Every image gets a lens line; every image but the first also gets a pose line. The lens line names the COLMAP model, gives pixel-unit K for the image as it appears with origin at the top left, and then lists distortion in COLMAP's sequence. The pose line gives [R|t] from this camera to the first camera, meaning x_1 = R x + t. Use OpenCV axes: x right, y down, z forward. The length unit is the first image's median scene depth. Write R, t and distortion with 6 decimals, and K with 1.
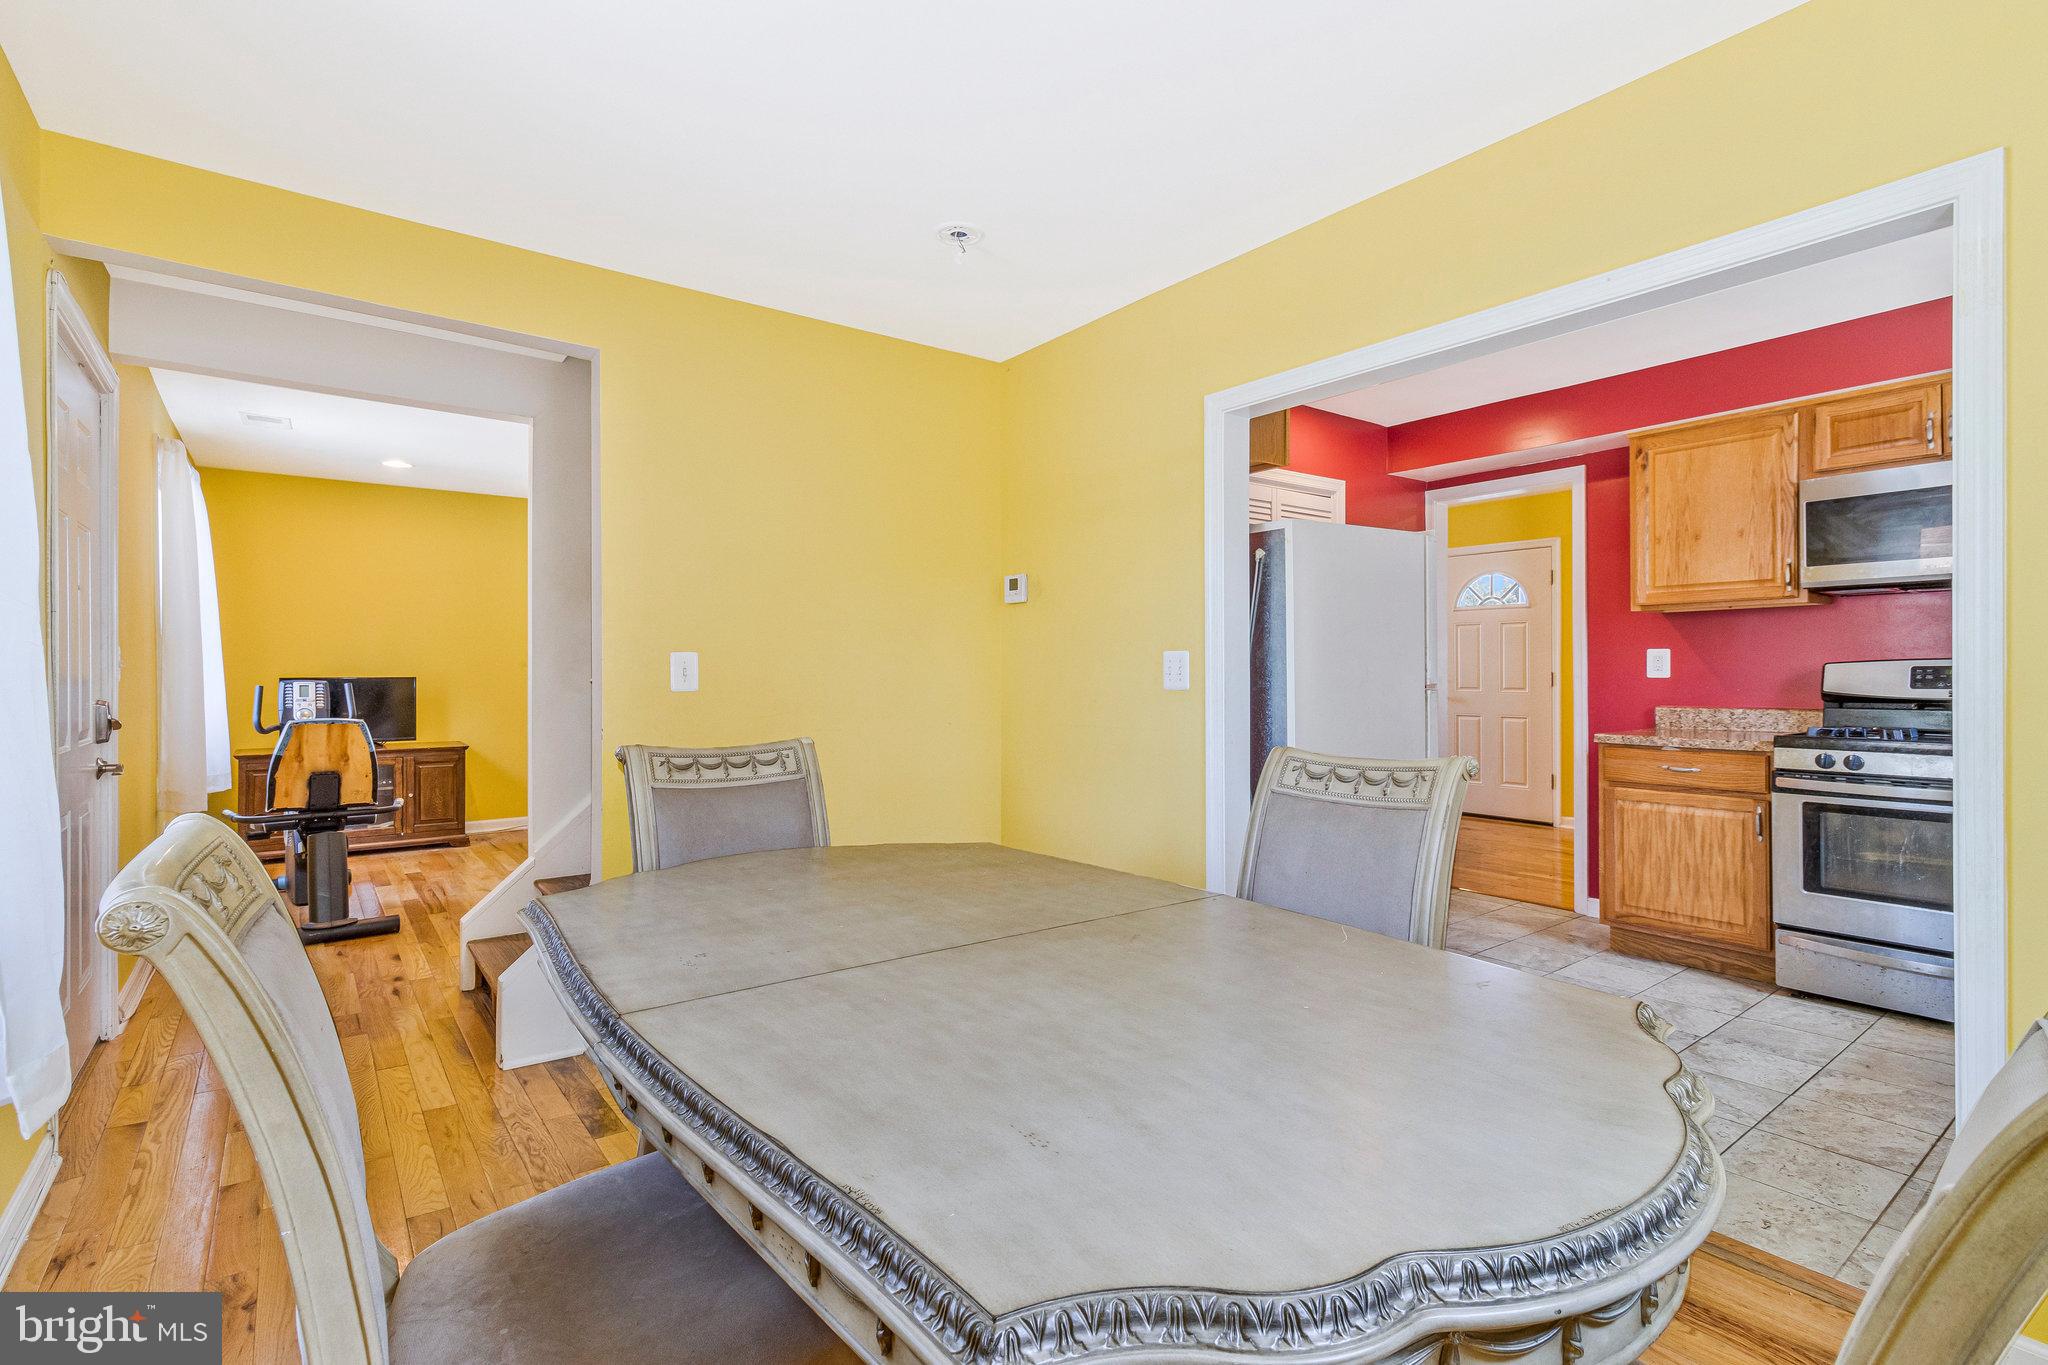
lens RADIAL K [[980.1, 0, 1027.9], [0, 980.1, 667.8], [0, 0, 1]] dist [0.002440, 0.001561]
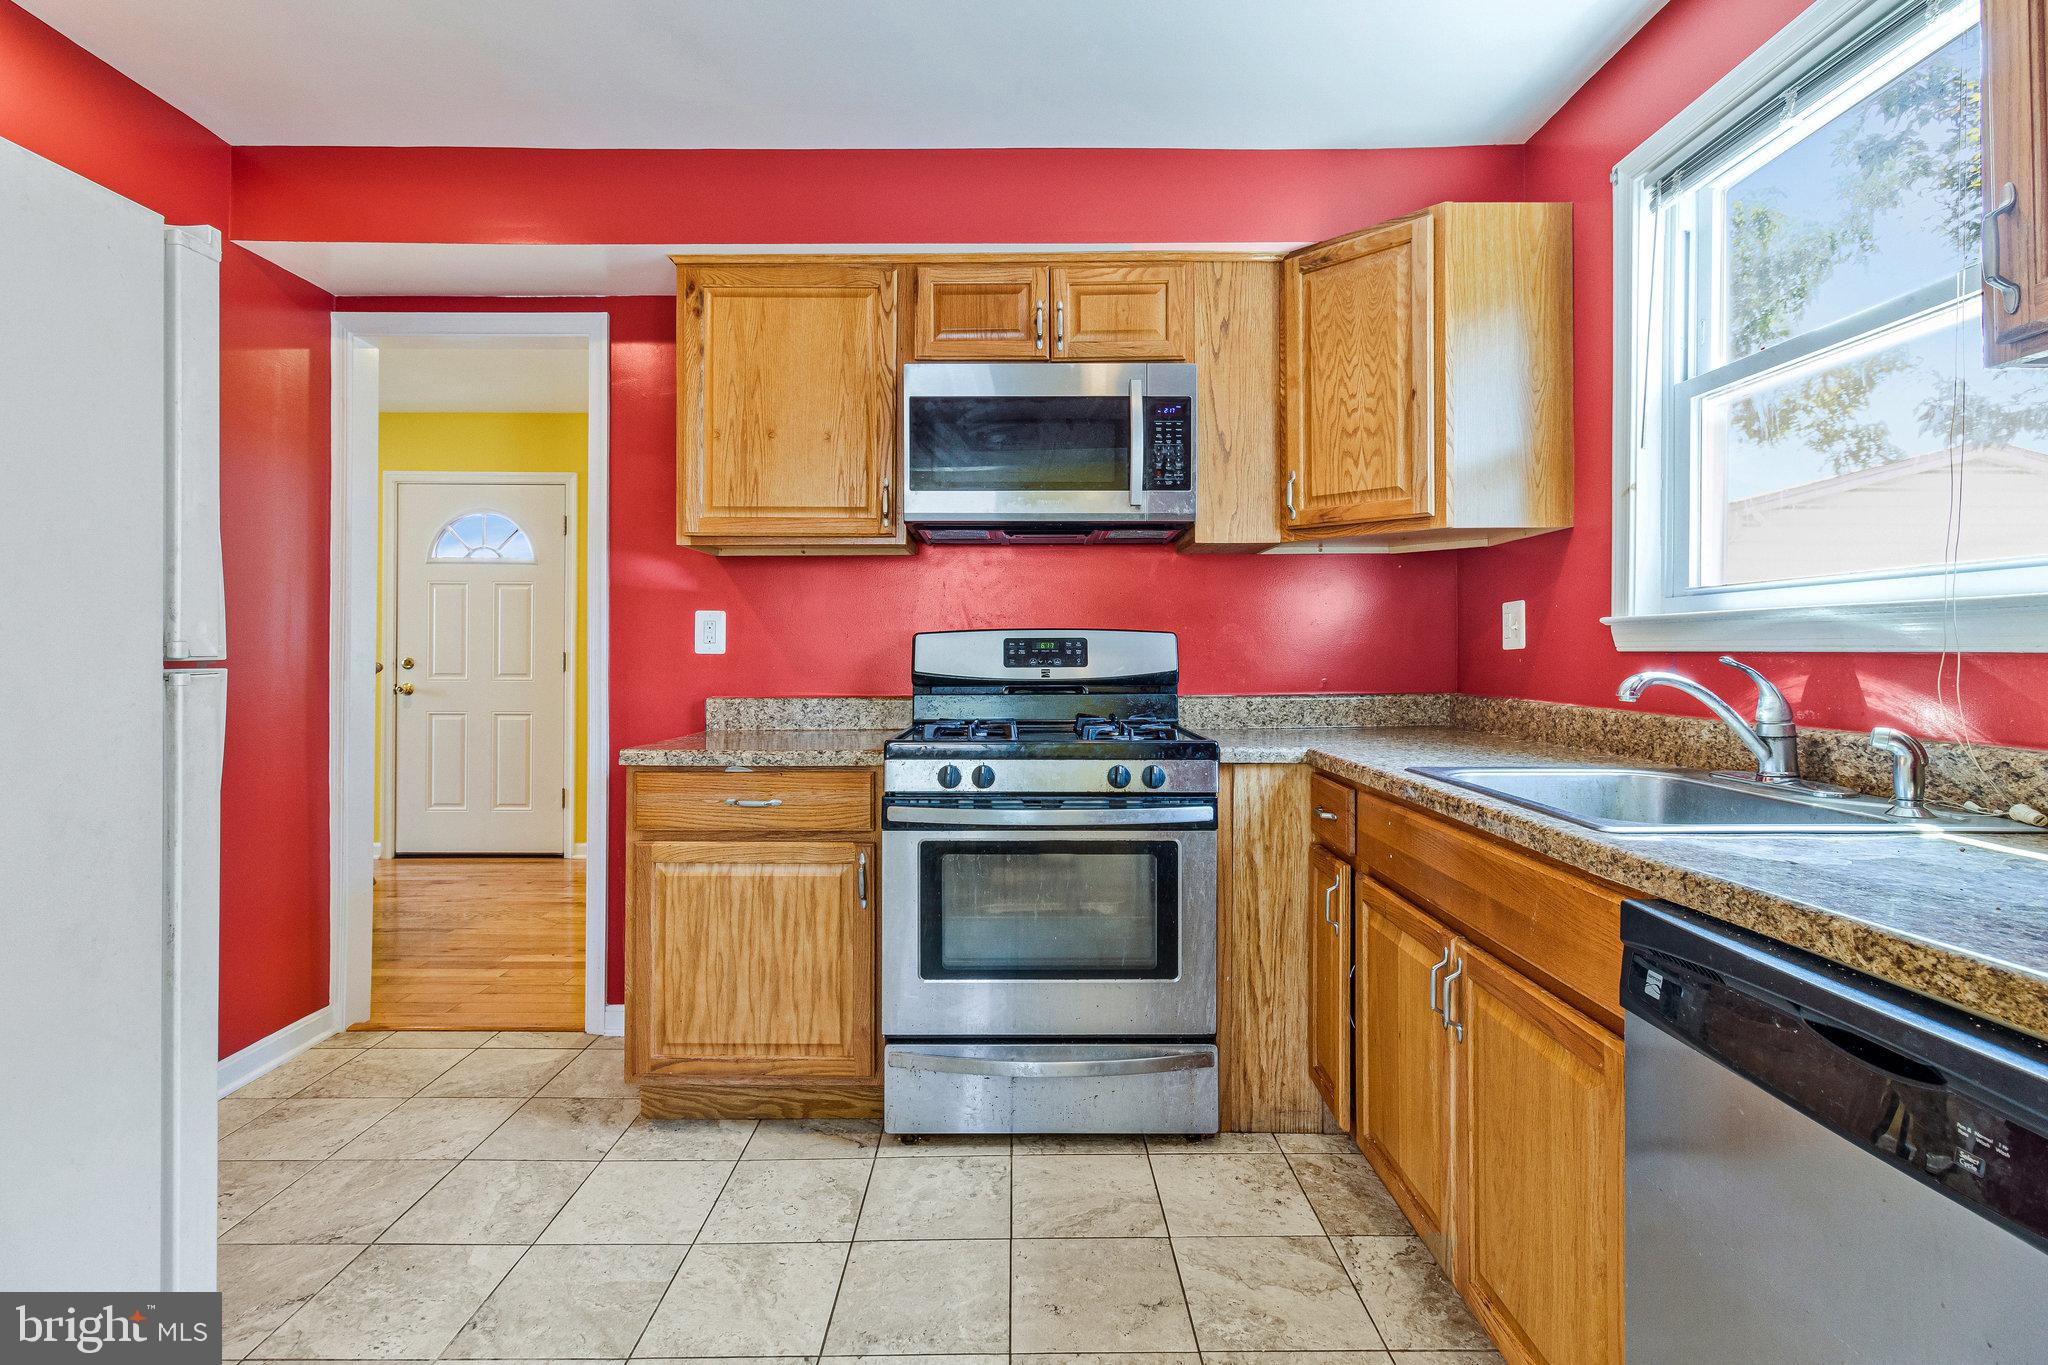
lens RADIAL K [[965.2, 0, 1022.9], [0, 965.2, 656.0], [0, 0, 1]] dist [-0.000727, 0.000349]
pose [[0.602924, 0.008249, 0.797756, 0.296236], [-0.006930, 0.999963, -0.005103, 0.015802], [-0.797768, -0.002451, 0.602959, 0.519232]]
